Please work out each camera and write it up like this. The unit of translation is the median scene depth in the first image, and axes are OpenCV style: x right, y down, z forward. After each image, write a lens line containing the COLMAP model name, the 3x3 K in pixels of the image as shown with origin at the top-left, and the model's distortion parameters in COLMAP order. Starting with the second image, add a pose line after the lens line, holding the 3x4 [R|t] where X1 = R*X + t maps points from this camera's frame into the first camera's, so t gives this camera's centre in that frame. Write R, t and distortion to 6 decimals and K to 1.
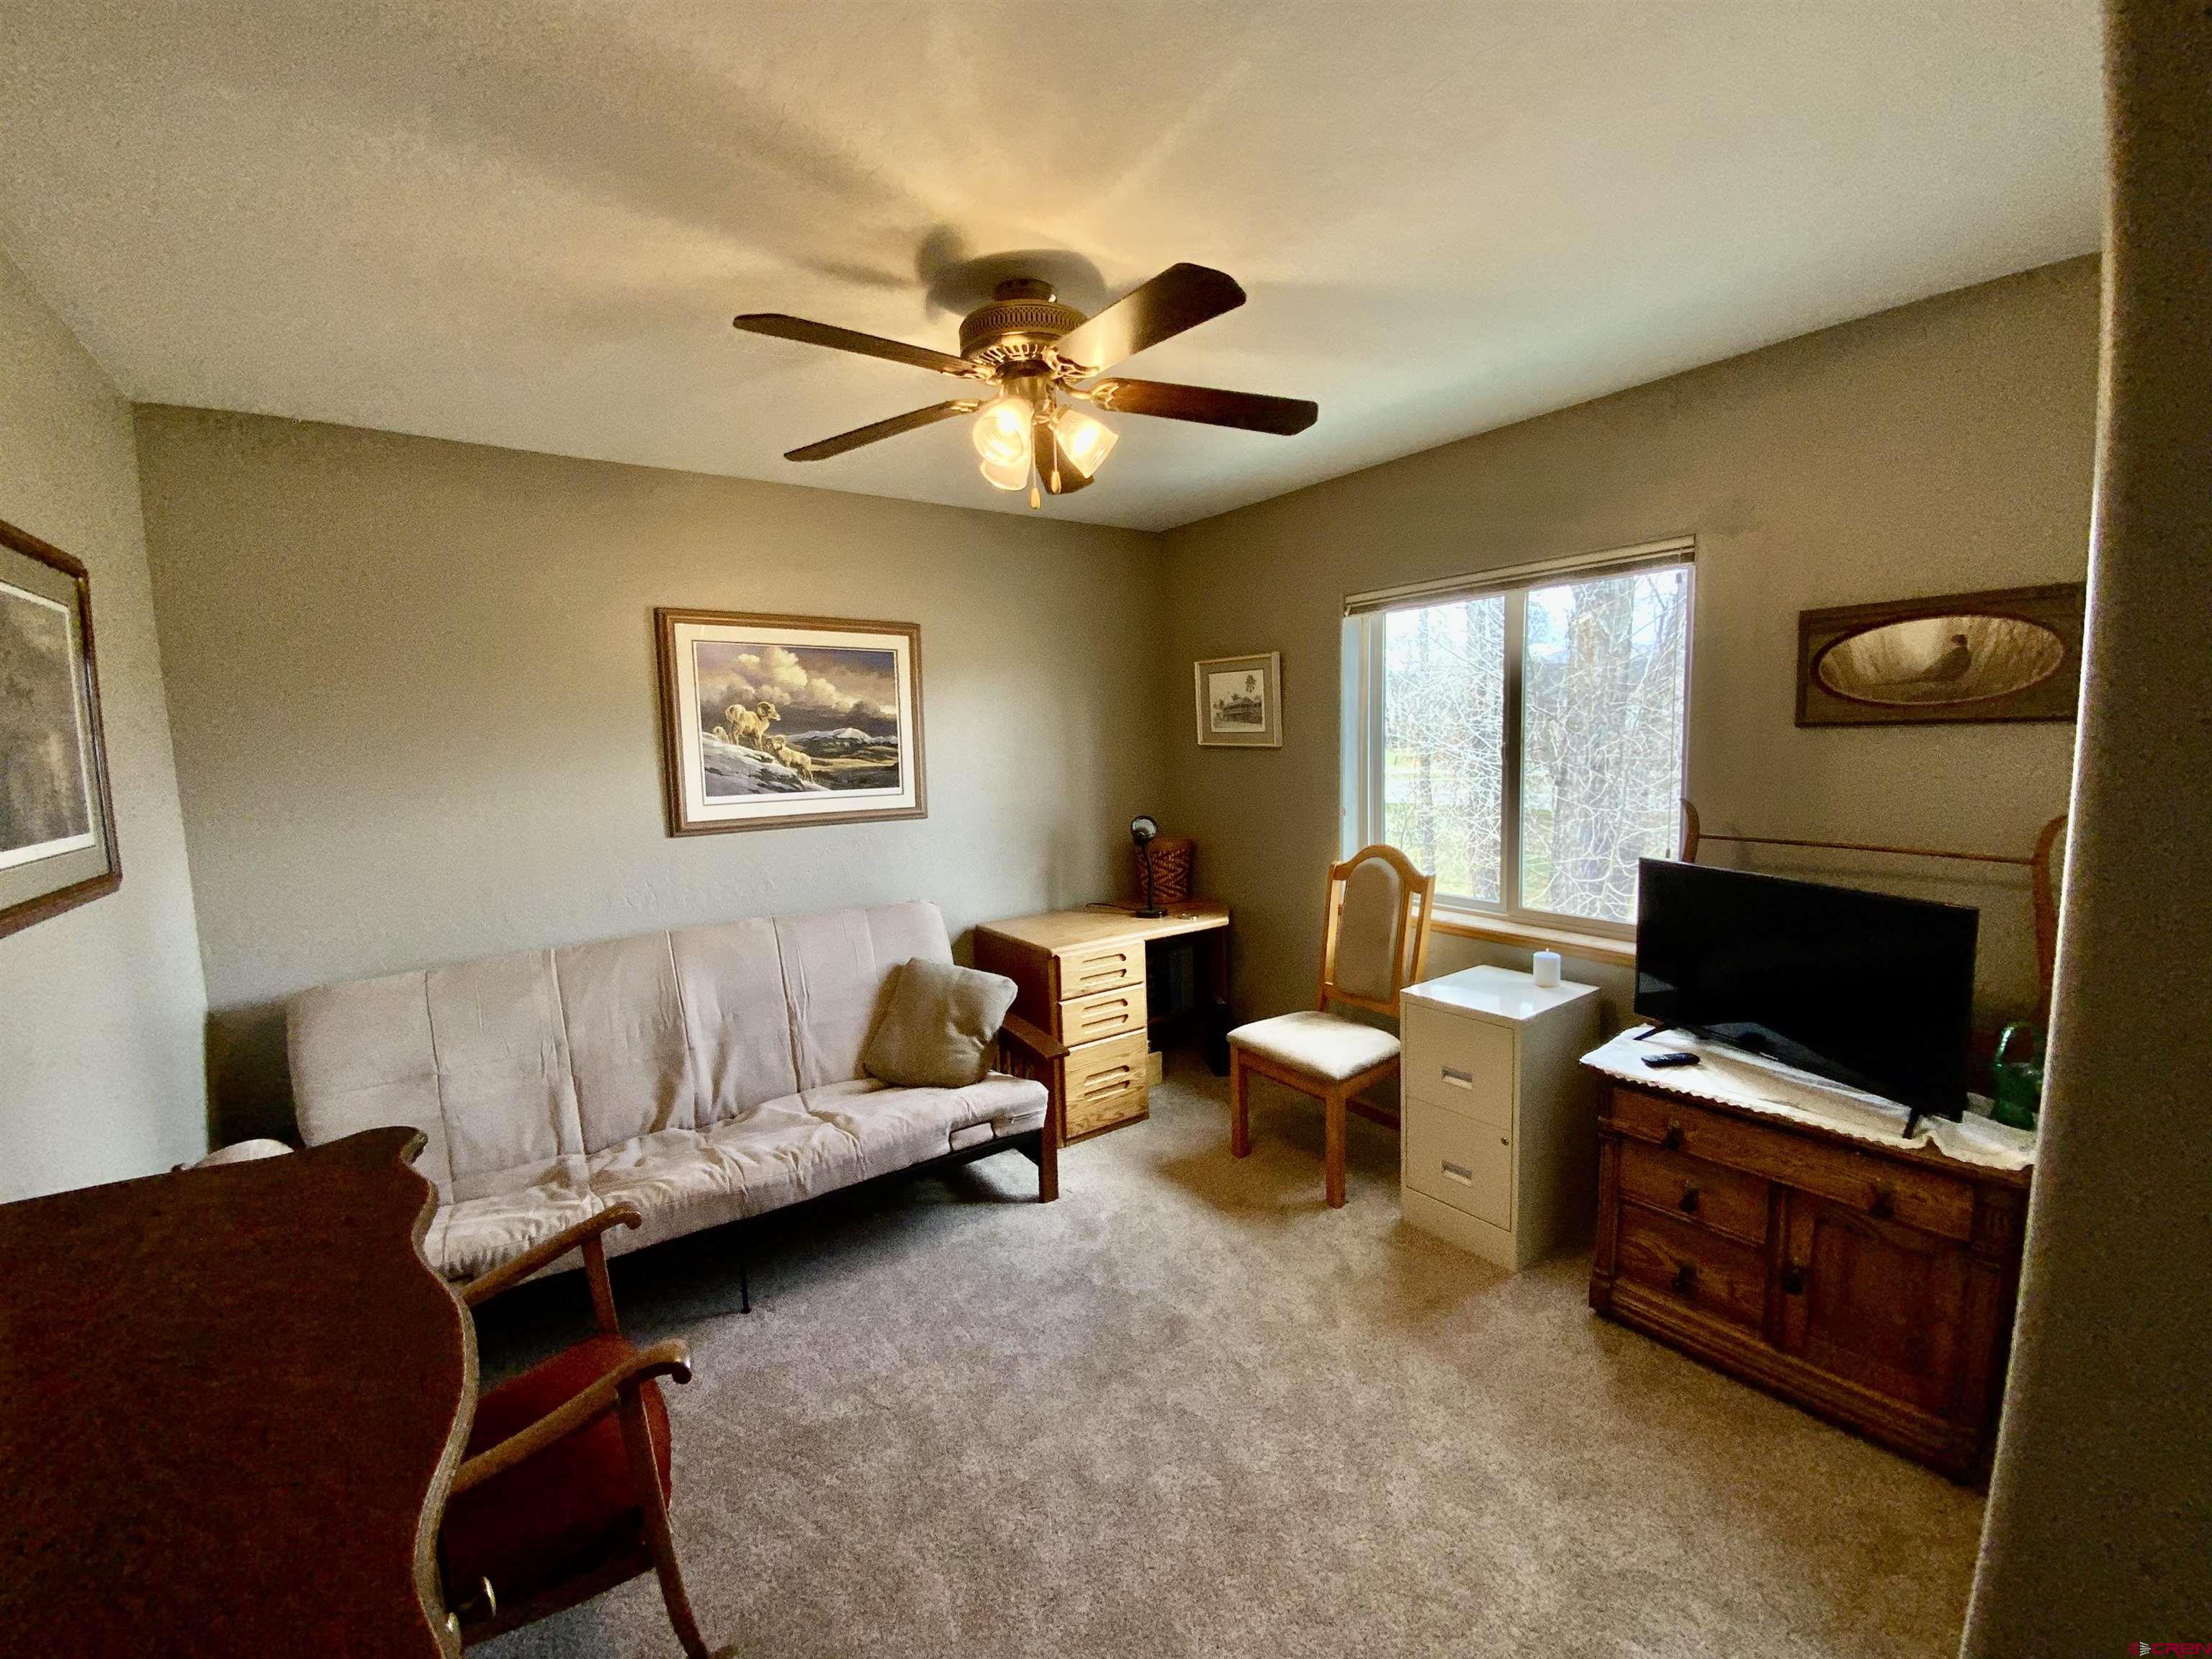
lens RADIAL K [[905.8, 0, 1112.2], [0, 905.8, 826.3], [0, 0, 1]] dist [0.004925, -0.000641]
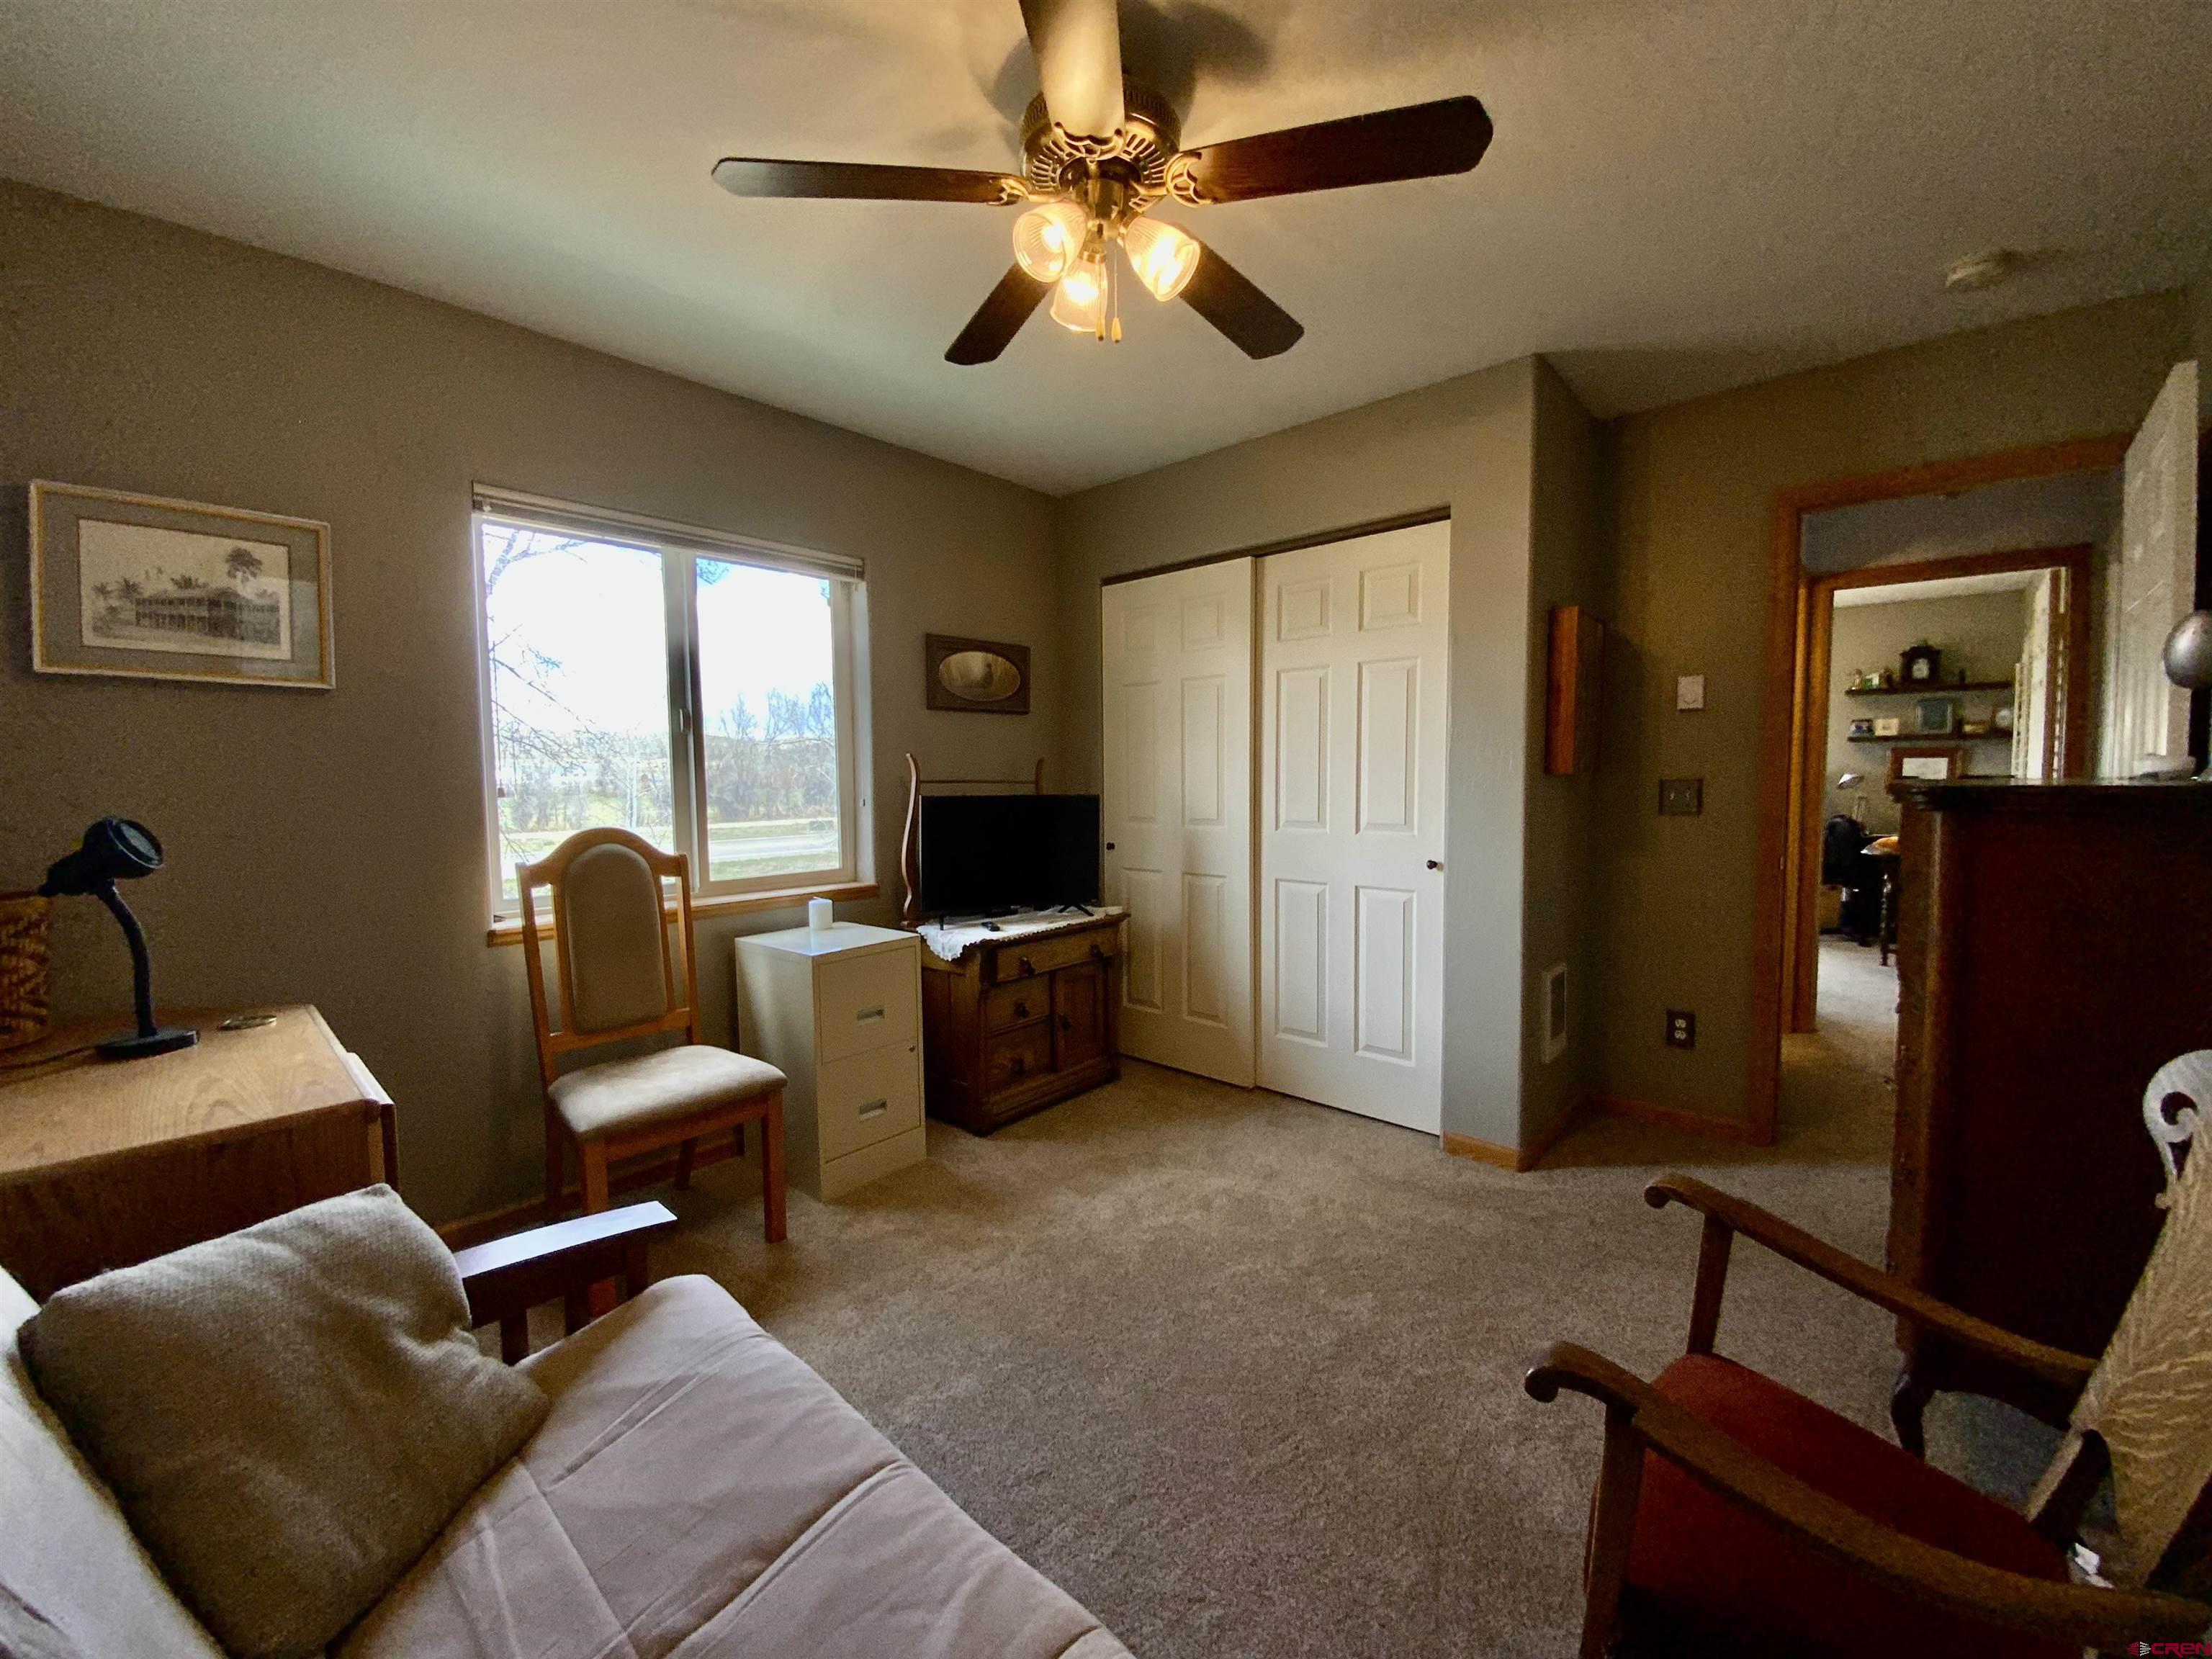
lens RADIAL K [[905.8, 0, 1111.1], [0, 905.8, 825.3], [0, 0, 1]] dist [0.004925, -0.000641]
pose [[-0.227348, -0.024218, 0.973512, -0.744504], [0.116275, 0.991864, 0.051829, 0.038043], [-0.966847, 0.124978, -0.222682, 0.996678]]
